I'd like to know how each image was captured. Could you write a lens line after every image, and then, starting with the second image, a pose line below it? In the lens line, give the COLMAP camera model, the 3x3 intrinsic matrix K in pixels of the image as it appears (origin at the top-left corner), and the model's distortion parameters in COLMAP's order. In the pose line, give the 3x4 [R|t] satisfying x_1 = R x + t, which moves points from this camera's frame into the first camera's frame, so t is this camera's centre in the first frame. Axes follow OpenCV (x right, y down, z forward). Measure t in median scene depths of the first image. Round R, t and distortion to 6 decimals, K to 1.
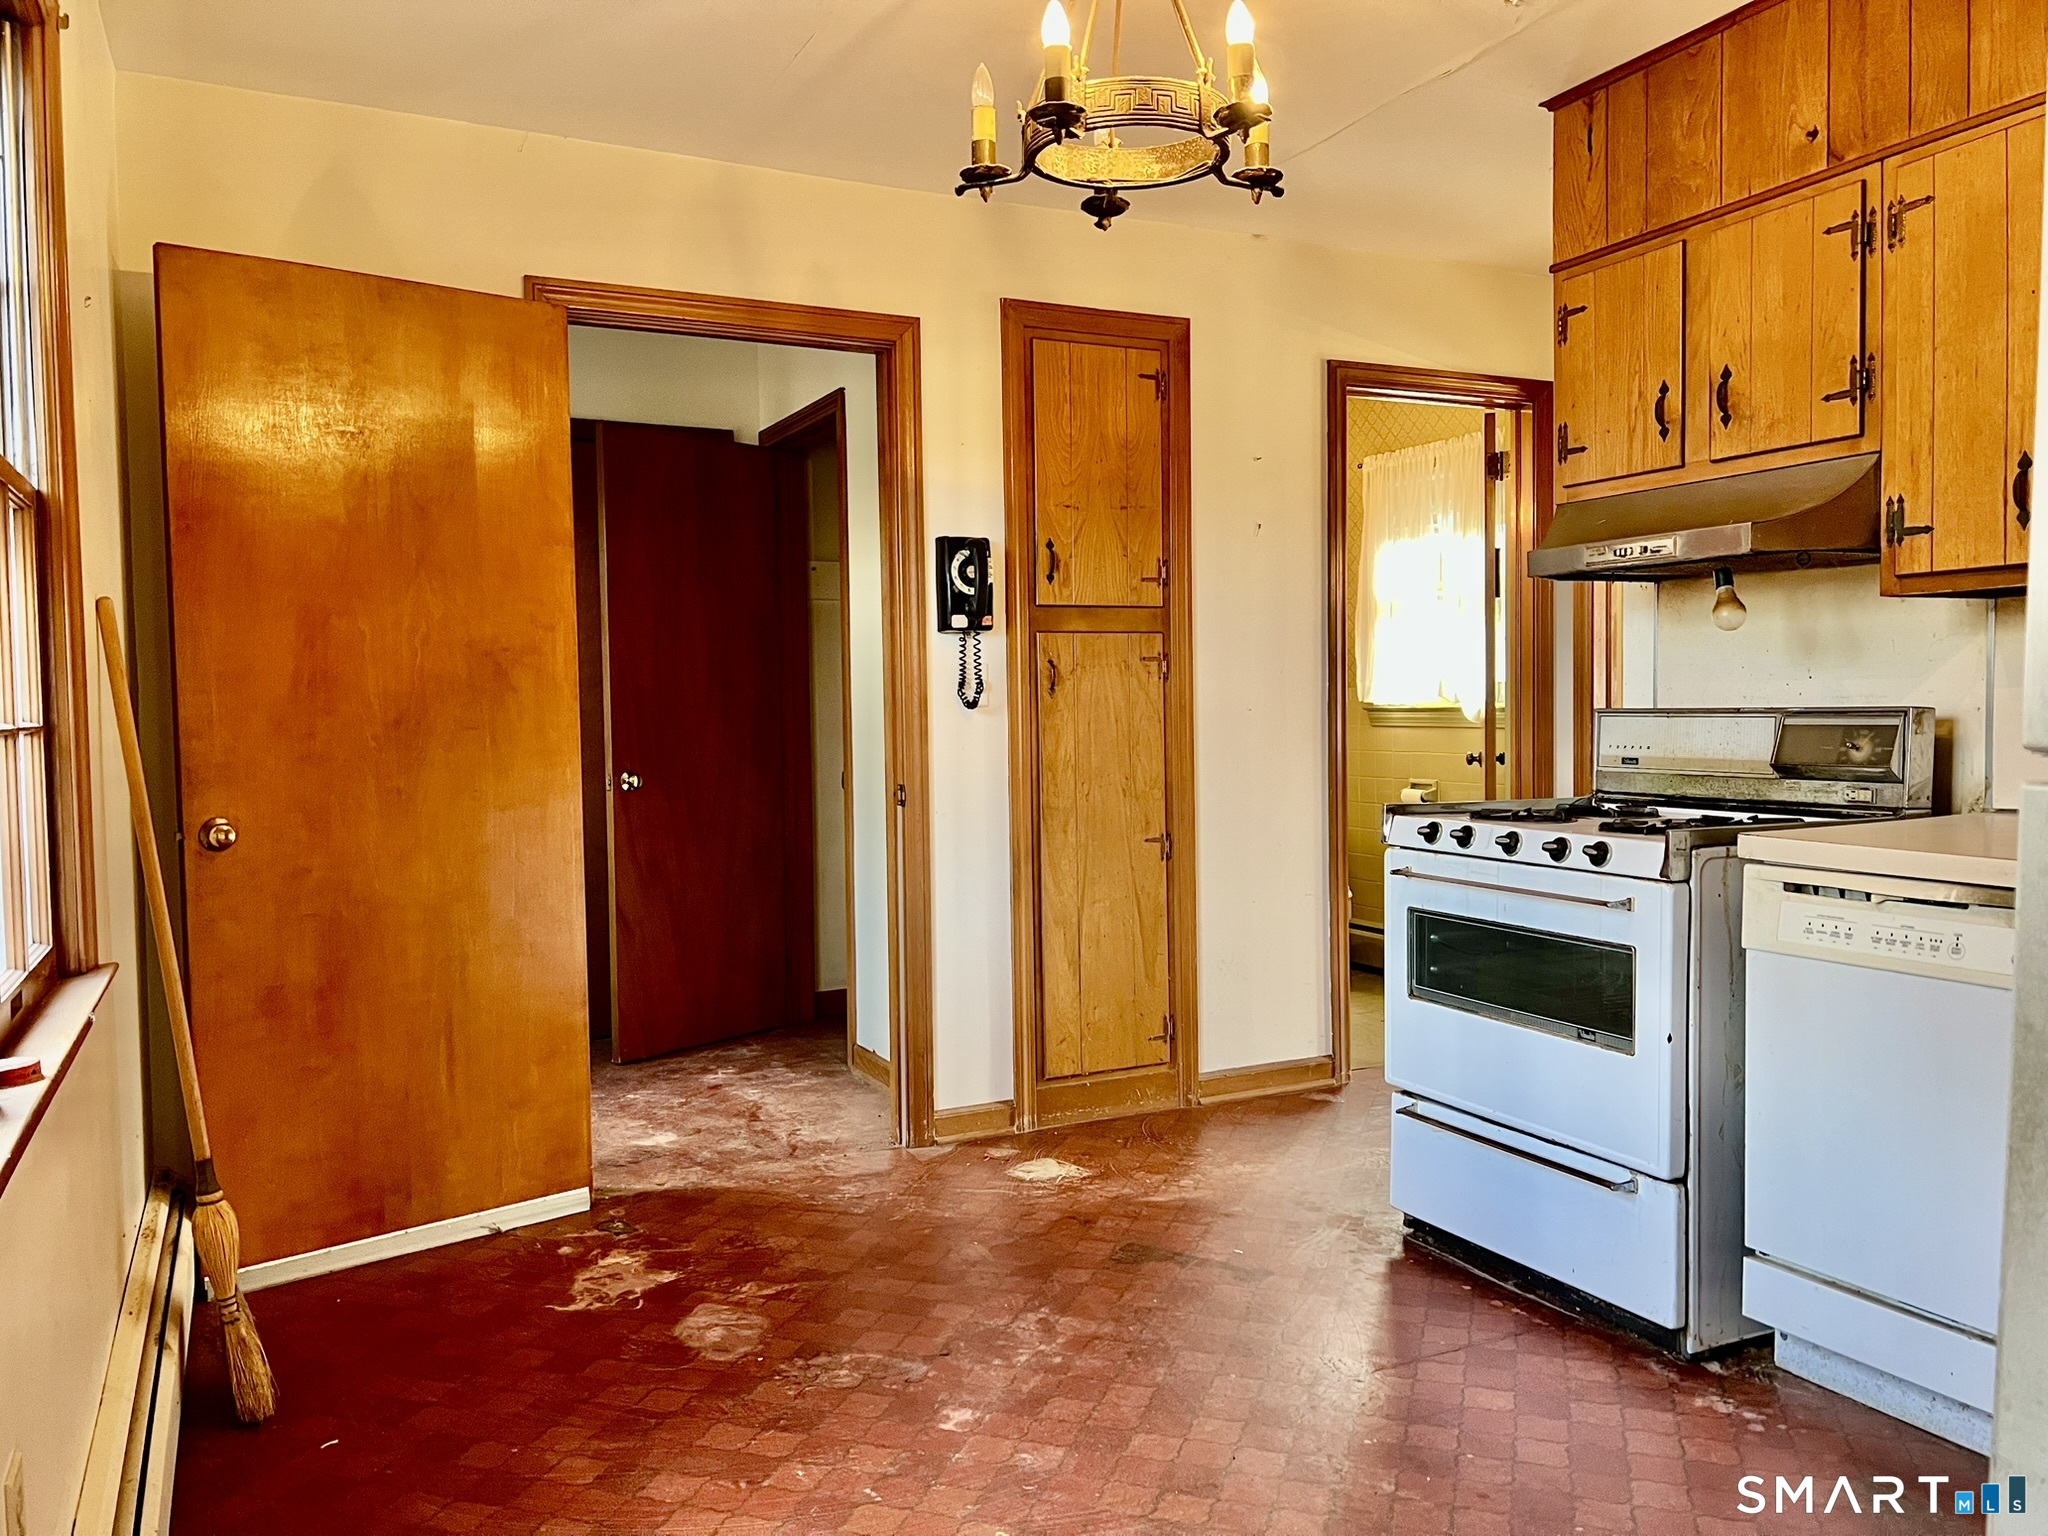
lens RADIAL K [[1540.7, 0, 1034.5], [0, 1540.7, 762.8], [0, 0, 1]] dist [0.052836, -0.052562]
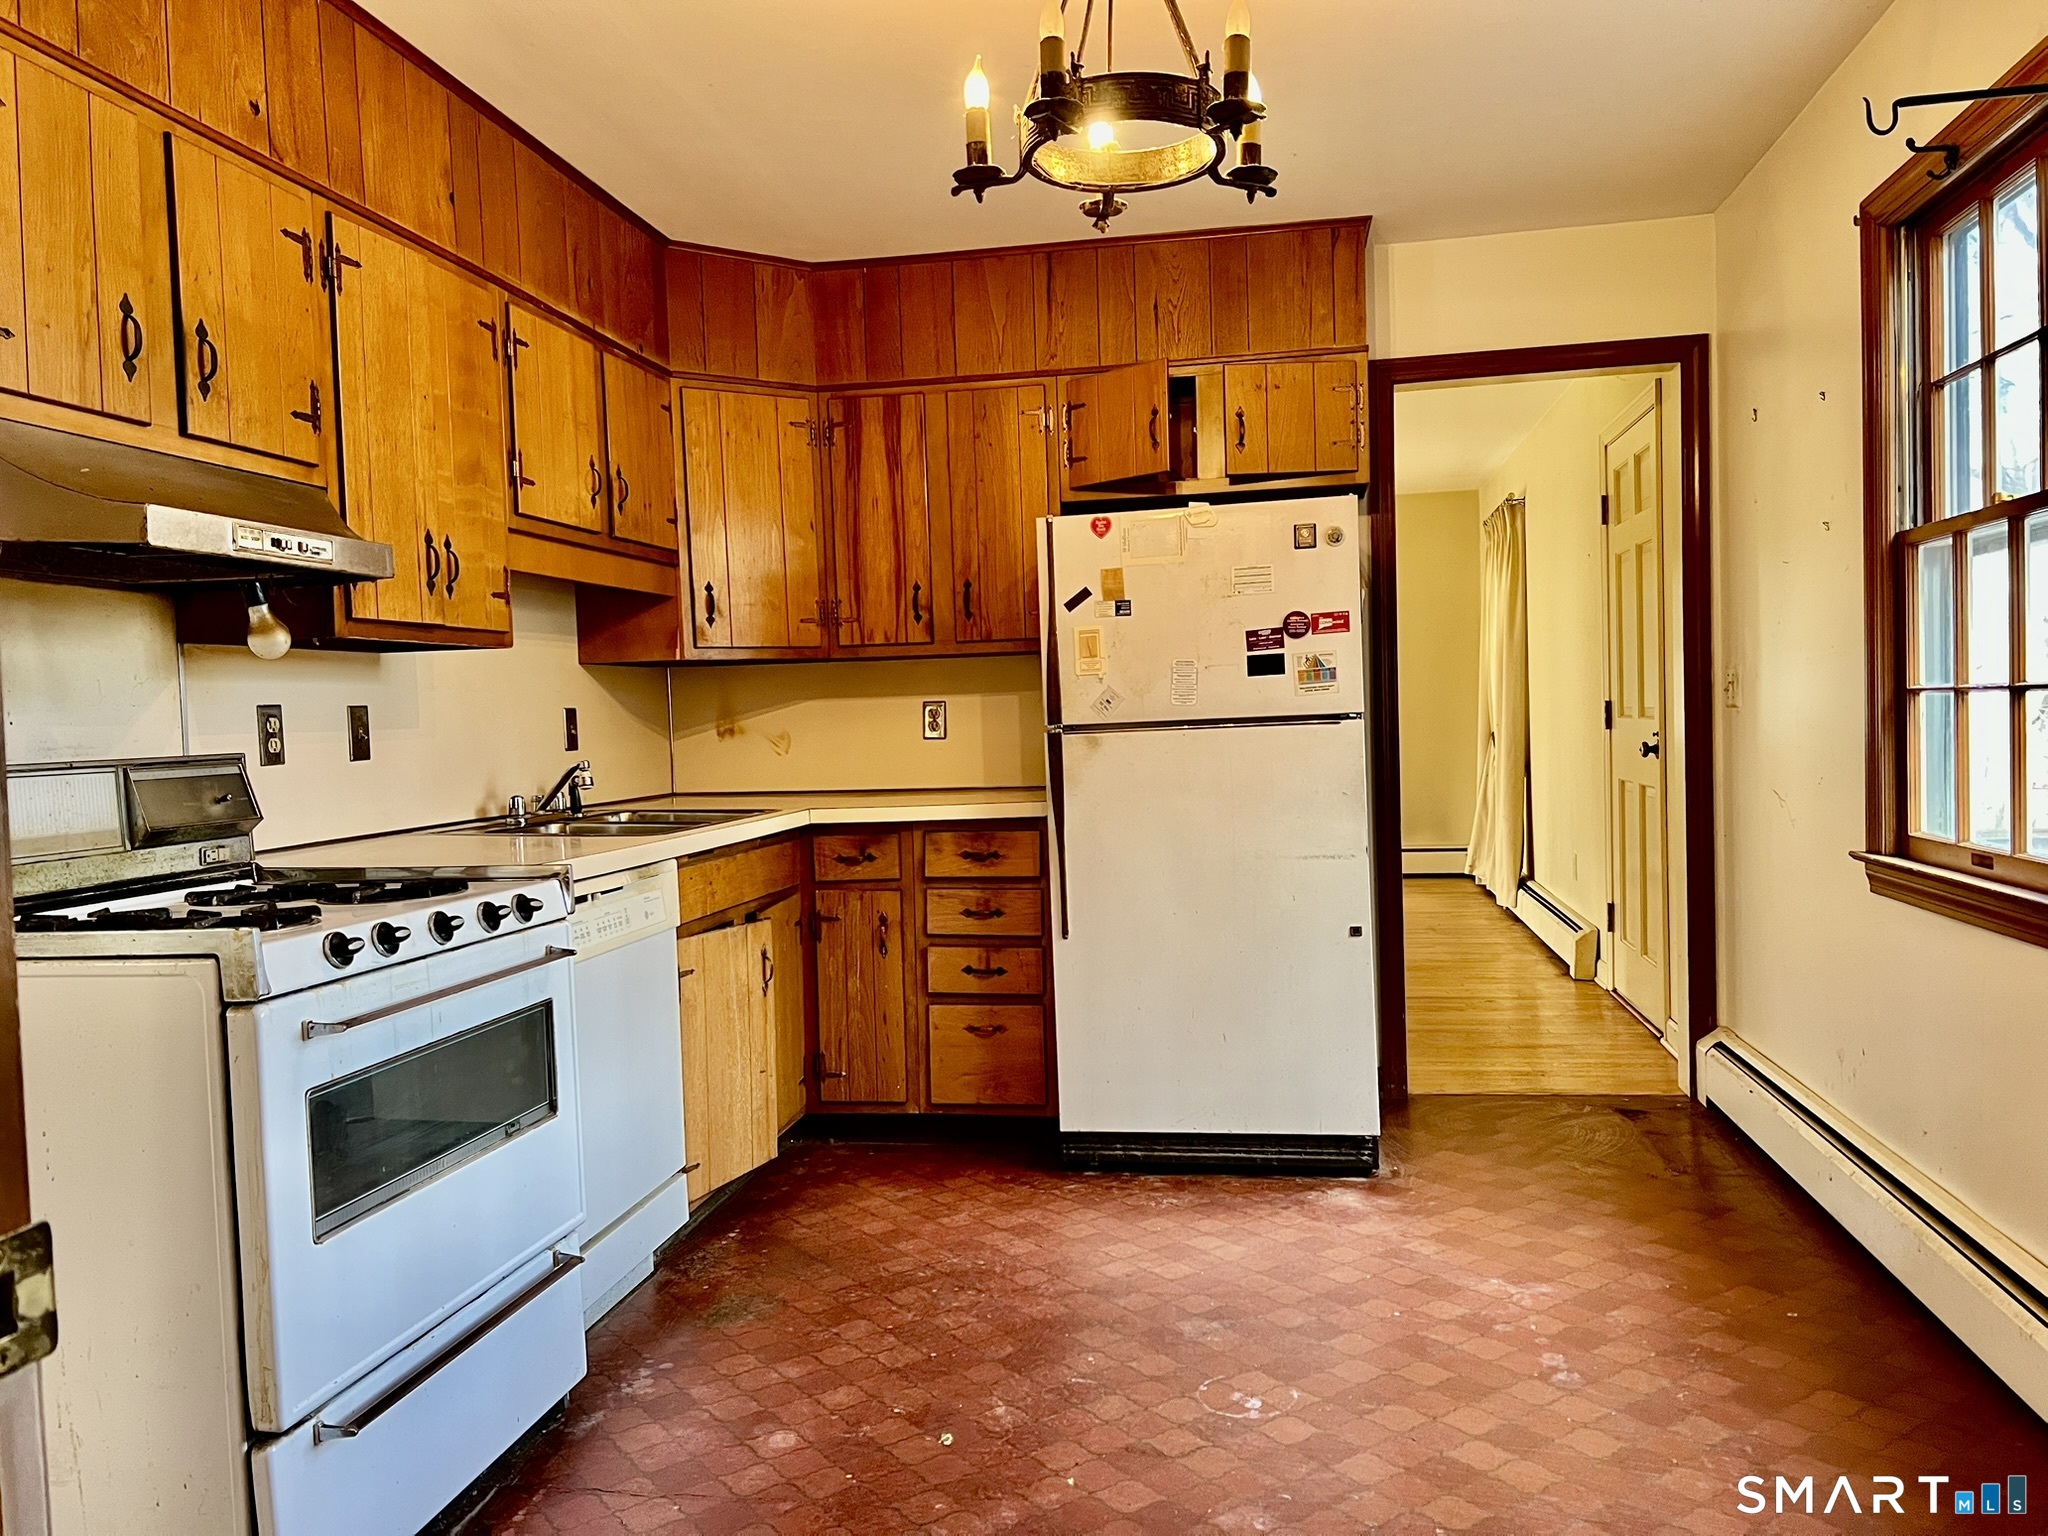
lens RADIAL K [[1540.7, 0, 1034.5], [0, 1540.7, 762.8], [0, 0, 1]] dist [0.052836, -0.052562]
pose [[-0.802234, 0.020810, 0.596647, -0.362155], [0.067433, 0.996155, 0.055925, -0.048405], [-0.593189, 0.085099, -0.800553, 1.408598]]
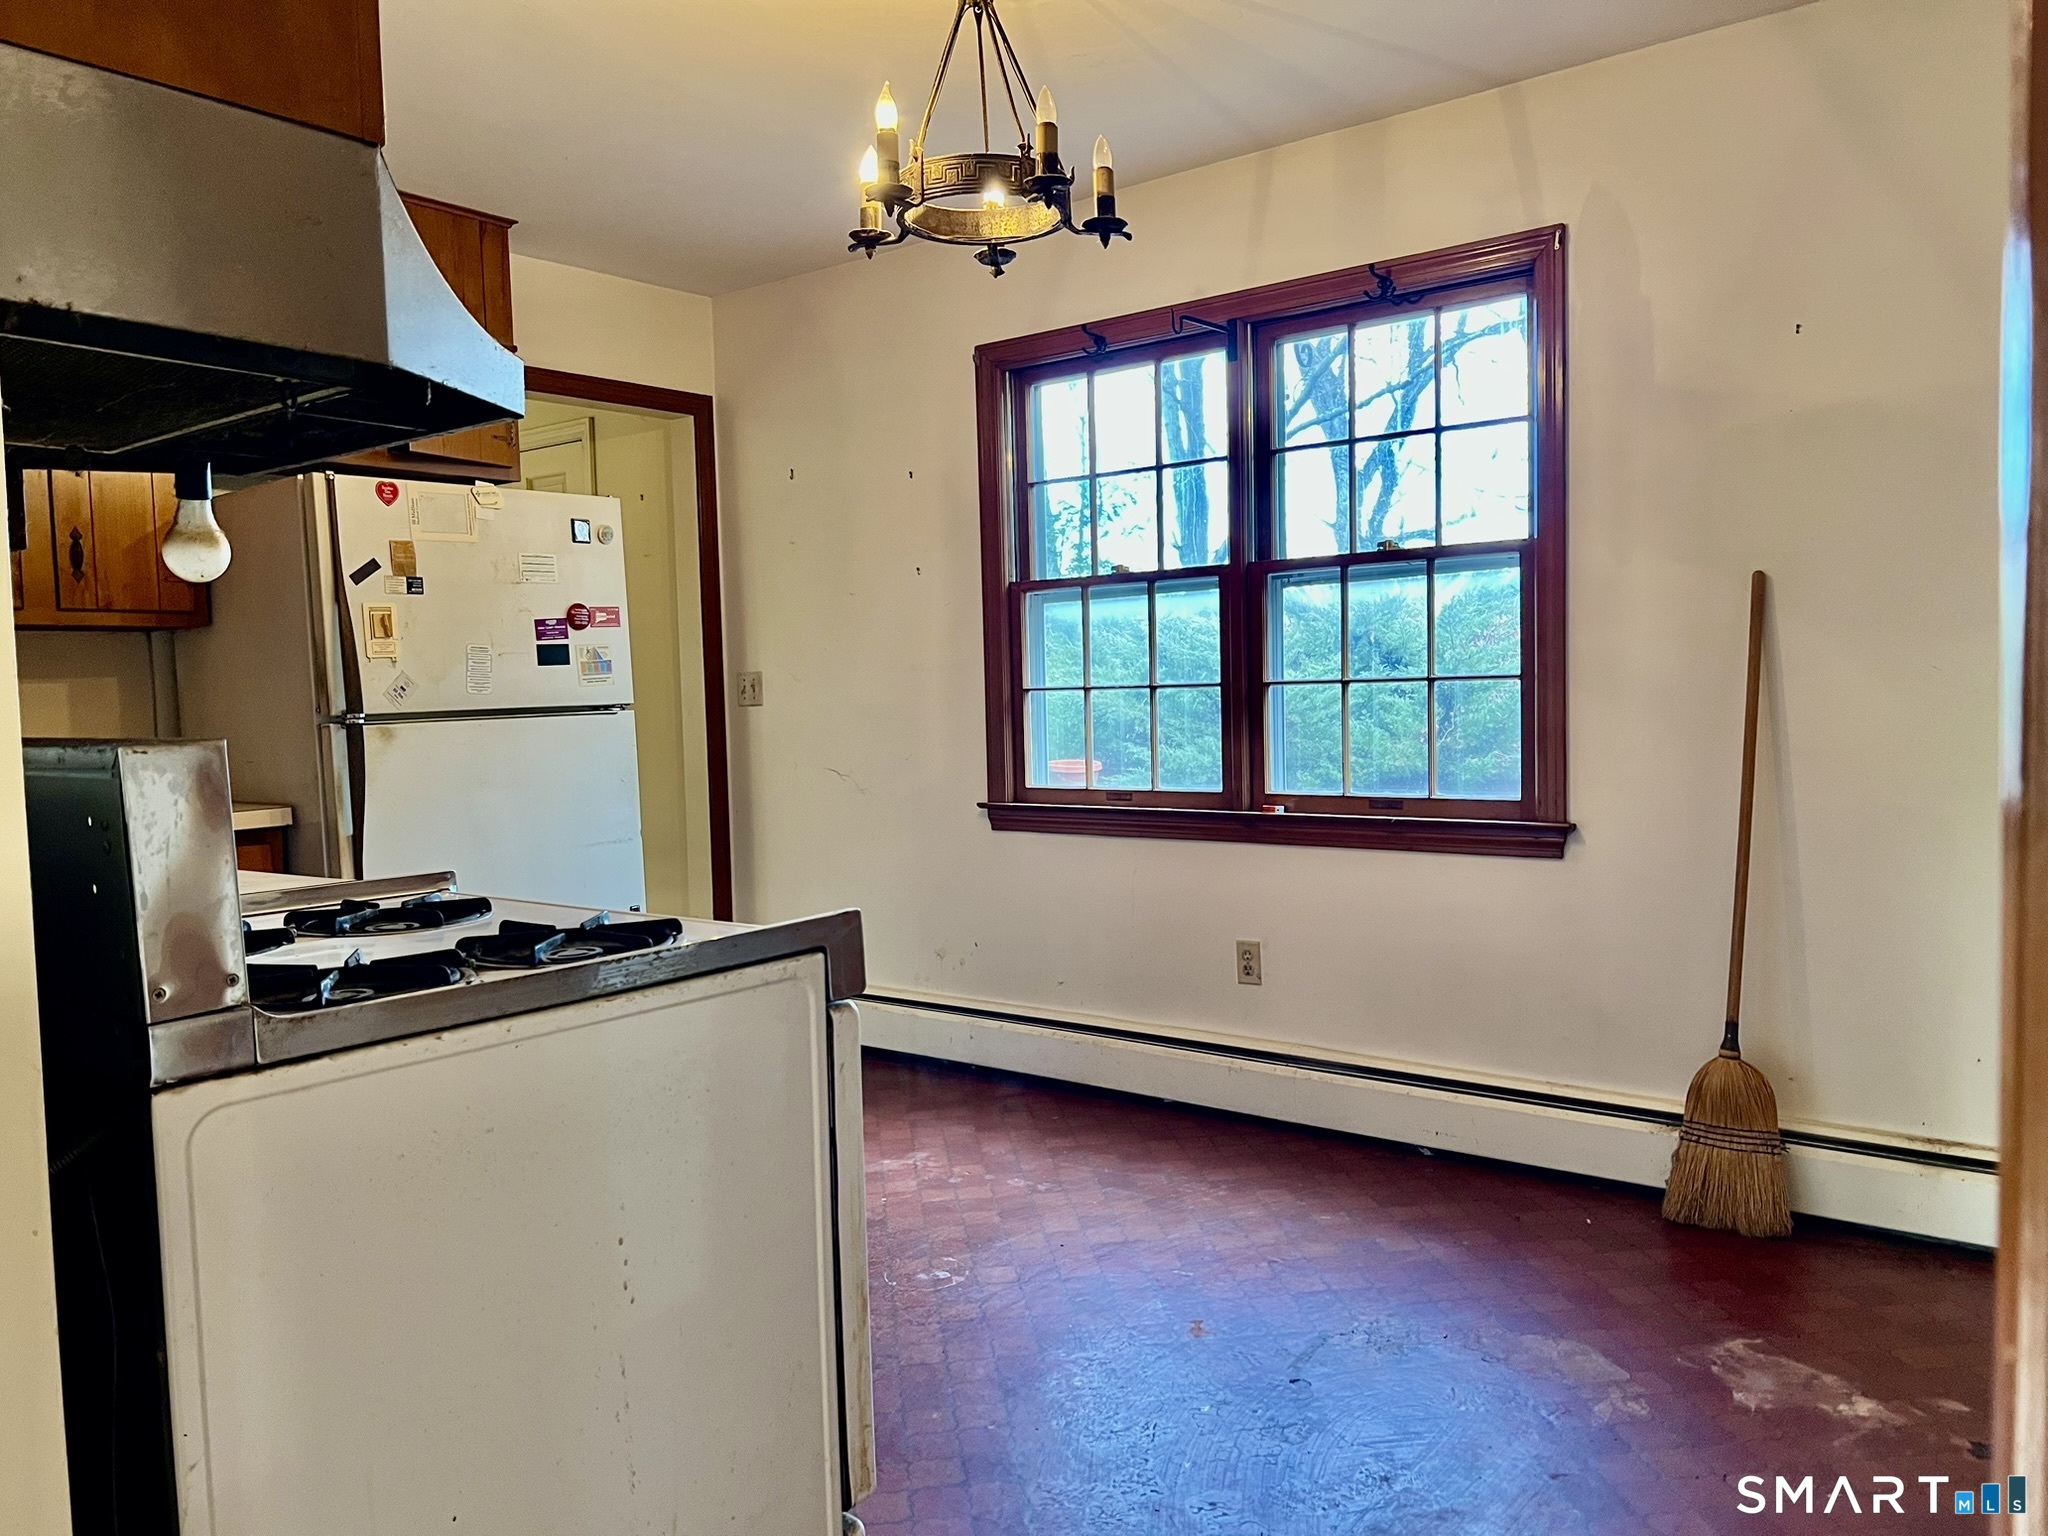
lens RADIAL K [[1540.7, 0, 1034.5], [0, 1540.7, 762.8], [0, 0, 1]] dist [0.052836, -0.052562]
pose [[-0.901465, 0.055725, -0.429250, 0.420293], [0.017877, 0.995625, 0.091710, -0.065753], [0.432482, 0.075000, -0.898518, 1.592639]]
